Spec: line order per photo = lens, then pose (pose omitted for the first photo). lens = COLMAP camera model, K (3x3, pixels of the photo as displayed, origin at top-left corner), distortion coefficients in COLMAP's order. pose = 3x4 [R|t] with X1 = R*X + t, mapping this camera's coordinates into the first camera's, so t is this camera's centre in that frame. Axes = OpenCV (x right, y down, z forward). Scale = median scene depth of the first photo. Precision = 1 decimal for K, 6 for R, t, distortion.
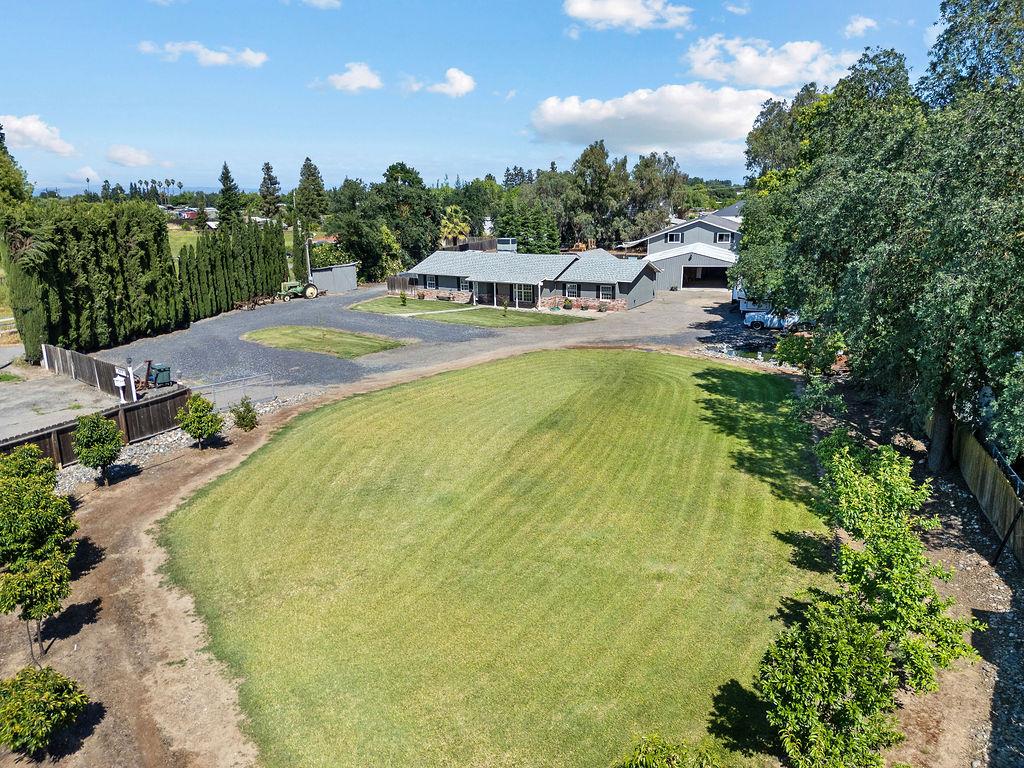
lens RADIAL K [[711.2, 0, 512.0], [0, 711.2, 384.0], [0, 0, 1]] dist [0.043400, -0.006366]
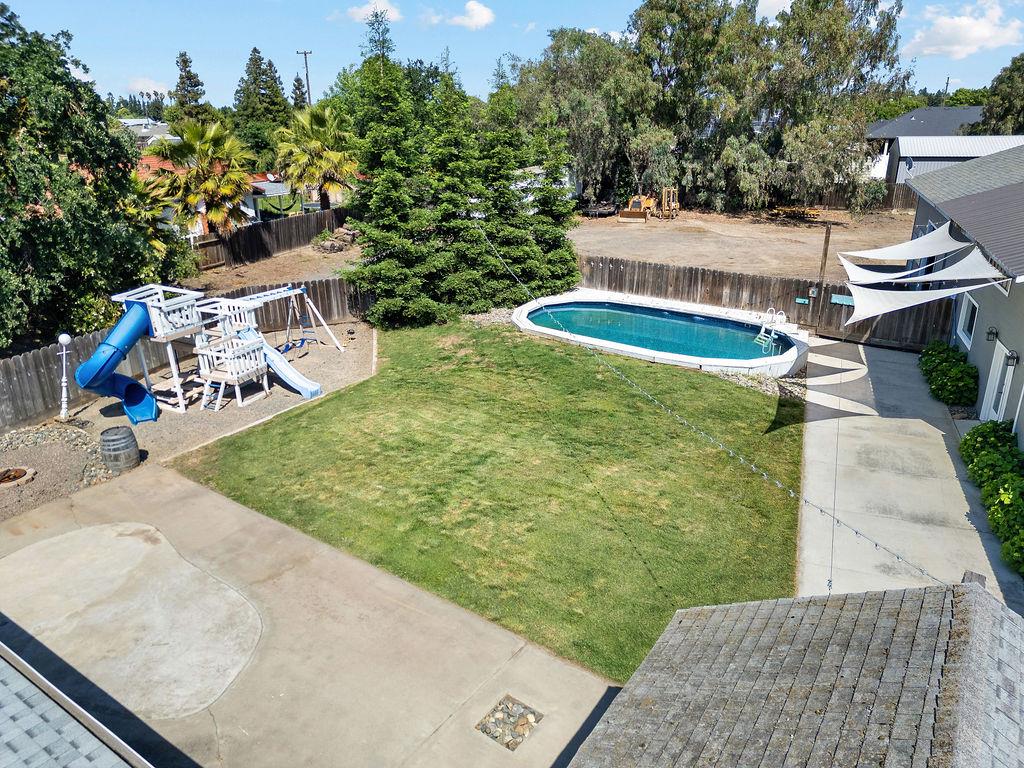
lens RADIAL K [[711.2, 0, 512.0], [0, 711.2, 384.0], [0, 0, 1]] dist [0.043400, -0.006366]
pose [[0.997268, 0.026305, -0.069026, 0.047862], [-0.019050, 0.994423, 0.103728, -0.126609], [0.071370, -0.102130, 0.992208, 0.540748]]
